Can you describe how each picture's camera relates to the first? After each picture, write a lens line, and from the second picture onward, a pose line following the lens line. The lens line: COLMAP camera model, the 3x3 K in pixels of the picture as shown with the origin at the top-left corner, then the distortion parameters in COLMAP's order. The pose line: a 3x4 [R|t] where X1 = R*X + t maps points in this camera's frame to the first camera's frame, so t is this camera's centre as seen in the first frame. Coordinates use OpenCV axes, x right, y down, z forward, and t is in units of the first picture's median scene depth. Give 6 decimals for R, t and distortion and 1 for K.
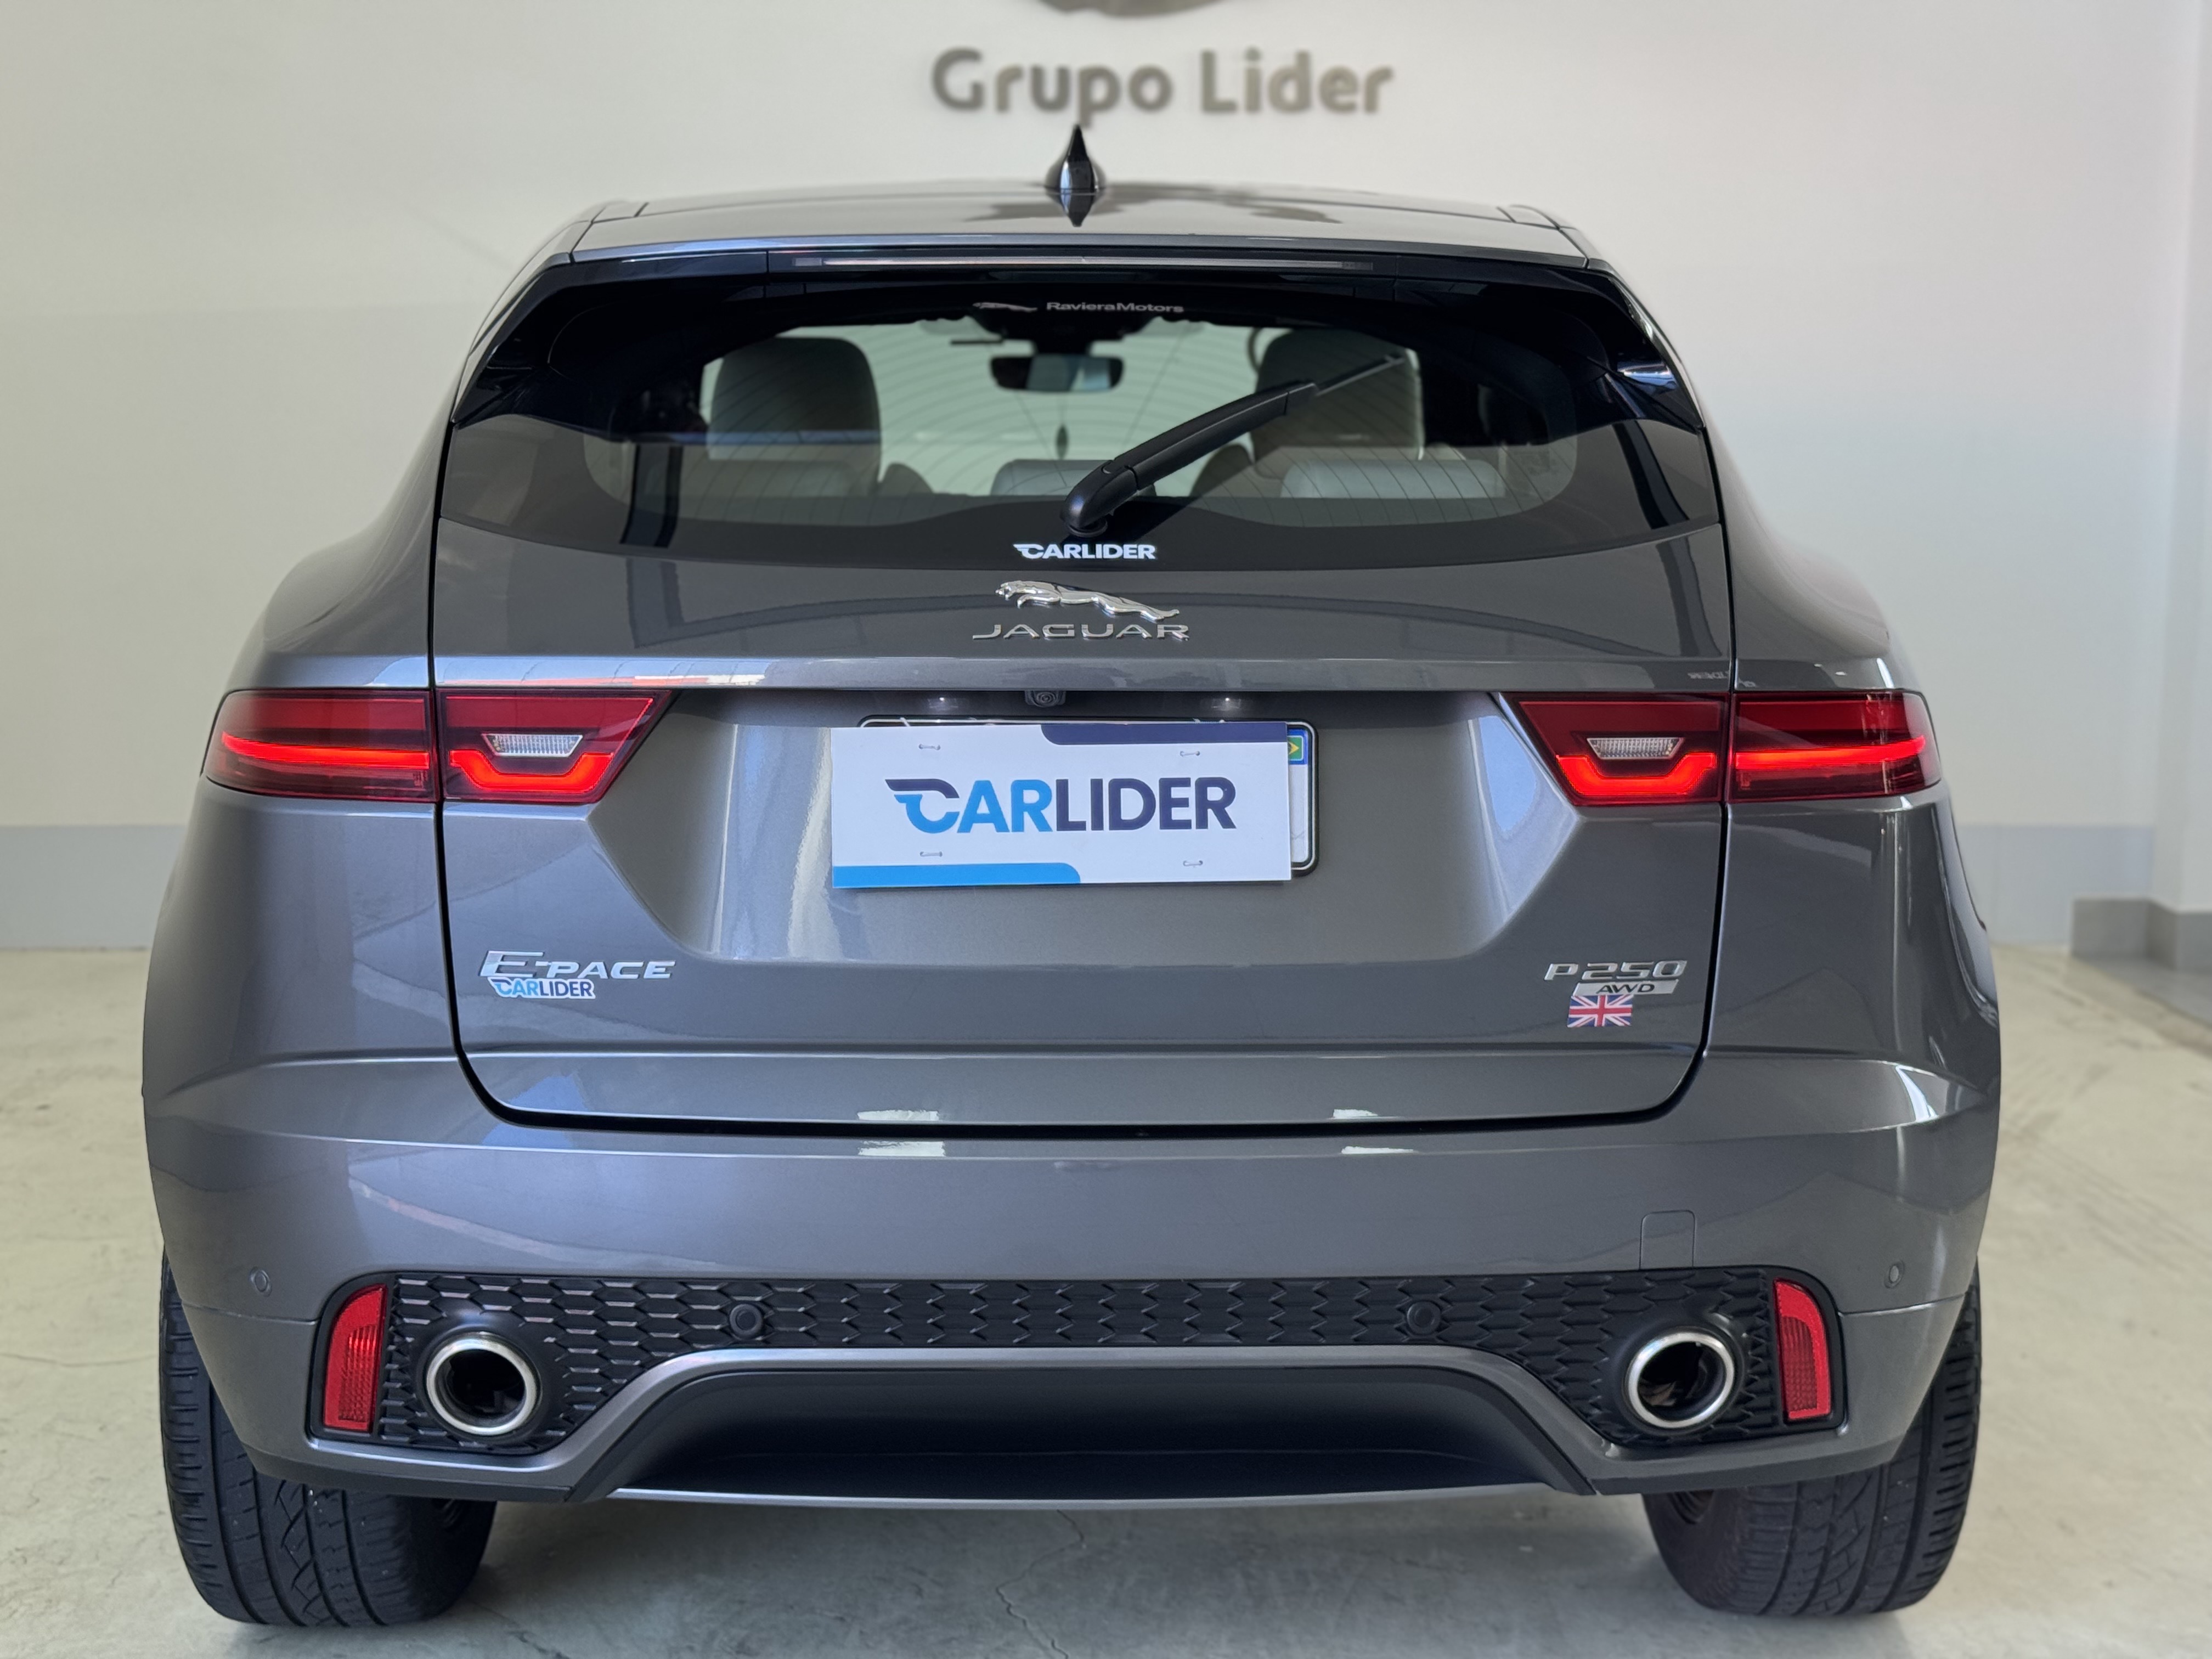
lens RADIAL K [[3062.6, 0, 1119.2], [0, 3062.6, 934.9], [0, 0, 1]] dist [0.149686, -0.254310]
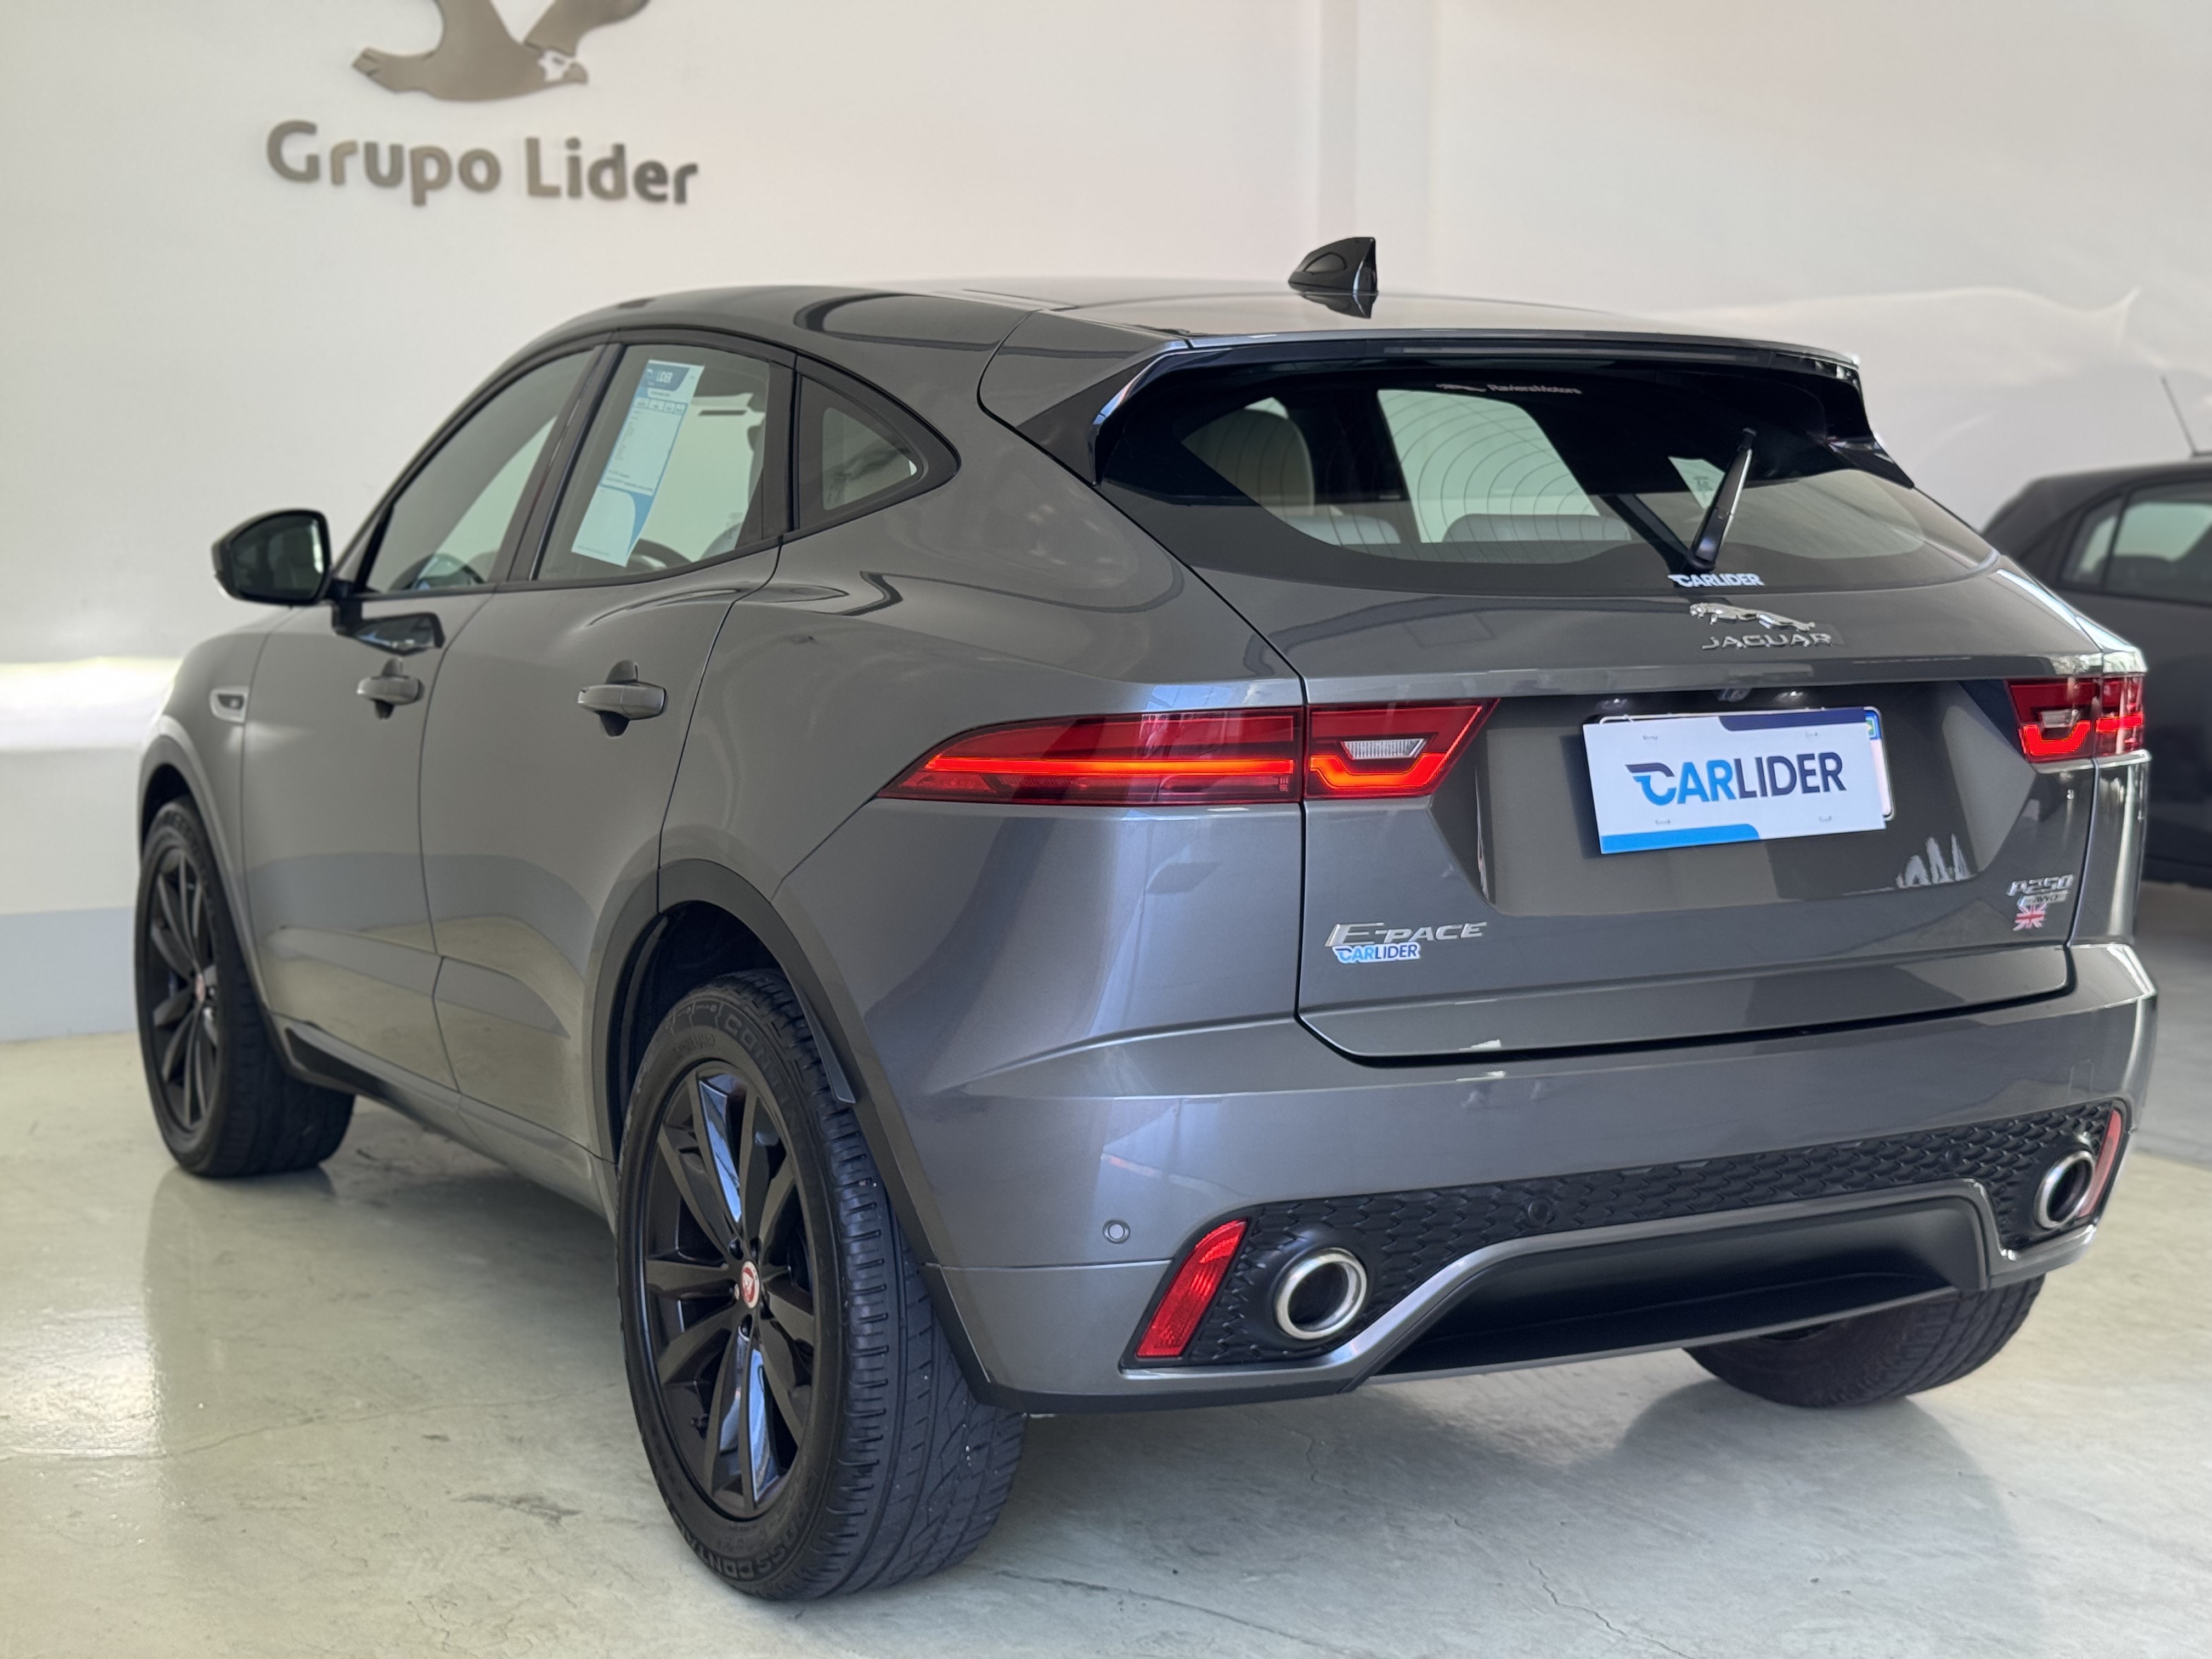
lens RADIAL K [[3062.6, 0, 1119.2], [0, 3062.6, 934.9], [0, 0, 1]] dist [0.149686, -0.254310]
pose [[0.881800, -0.067550, 0.466761, -0.834462], [0.079382, 0.996828, -0.005707, 0.008990], [-0.464895, 0.042085, 0.884365, -0.007142]]
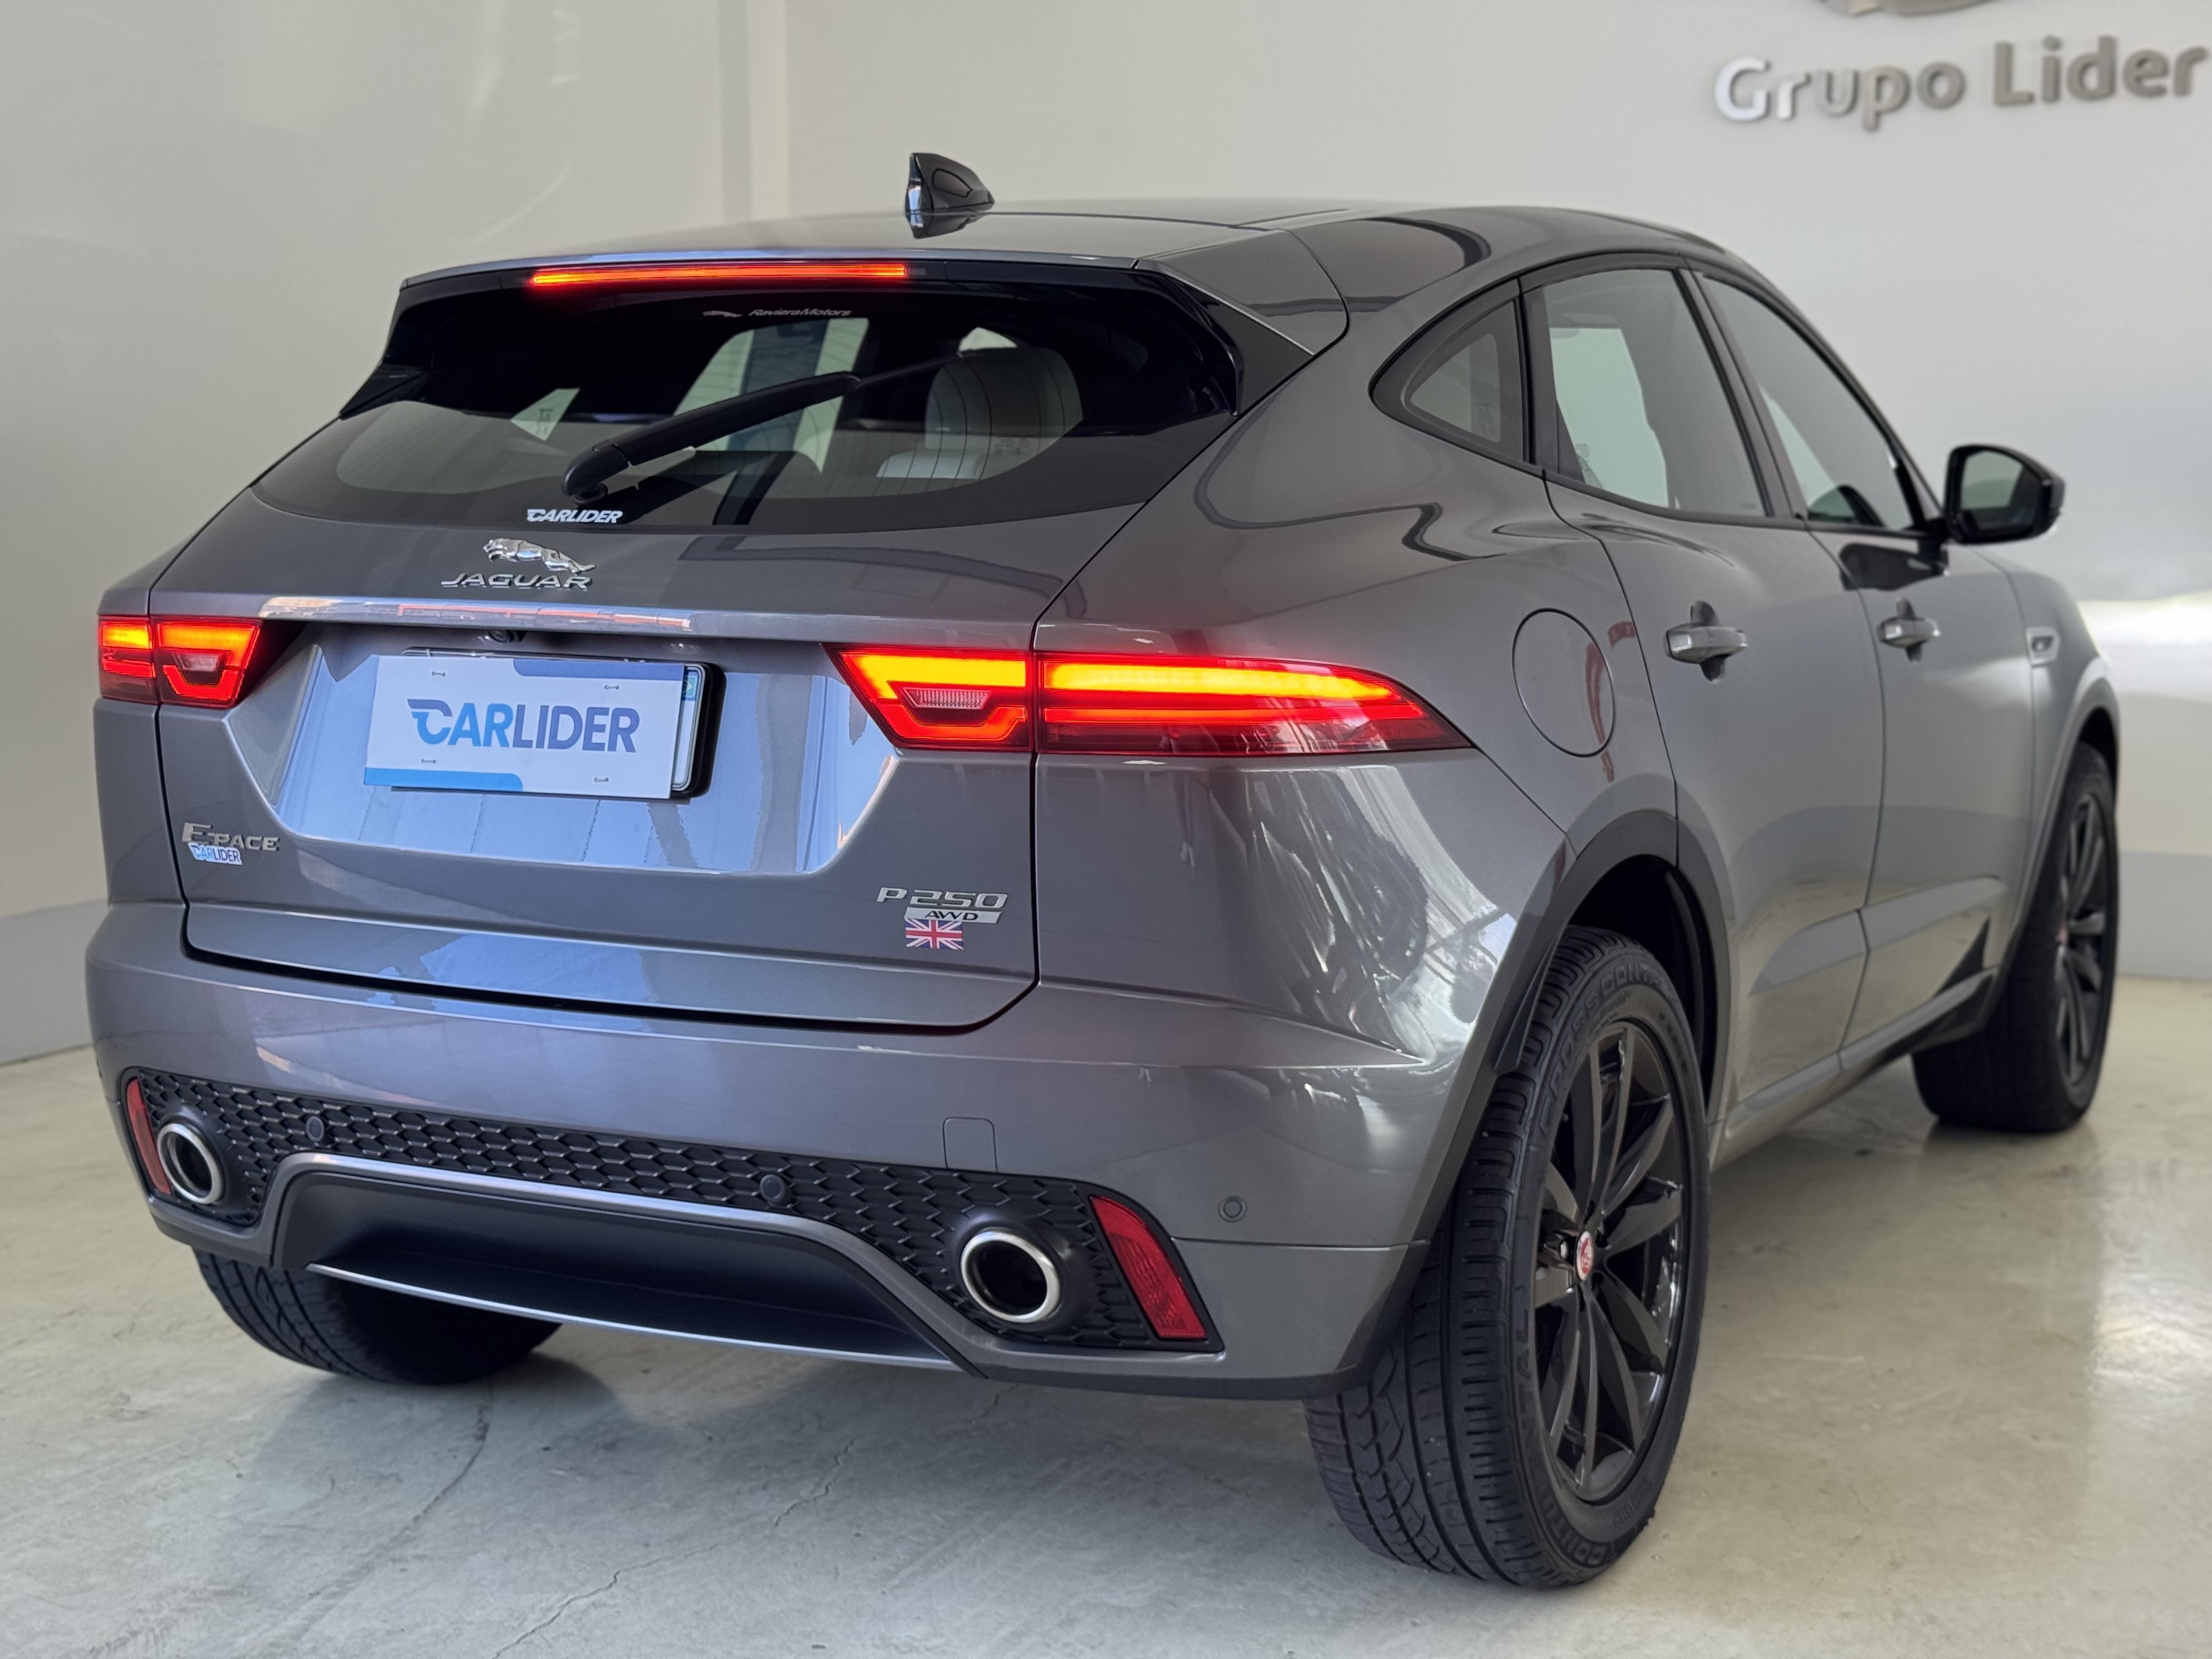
lens RADIAL K [[3062.6, 0, 1119.2], [0, 3062.6, 934.9], [0, 0, 1]] dist [0.149686, -0.254310]
pose [[0.873454, 0.072749, -0.481442, 0.763080], [-0.076920, 0.996976, 0.011098, 0.007645], [0.480793, 0.027339, 0.876408, 0.056758]]
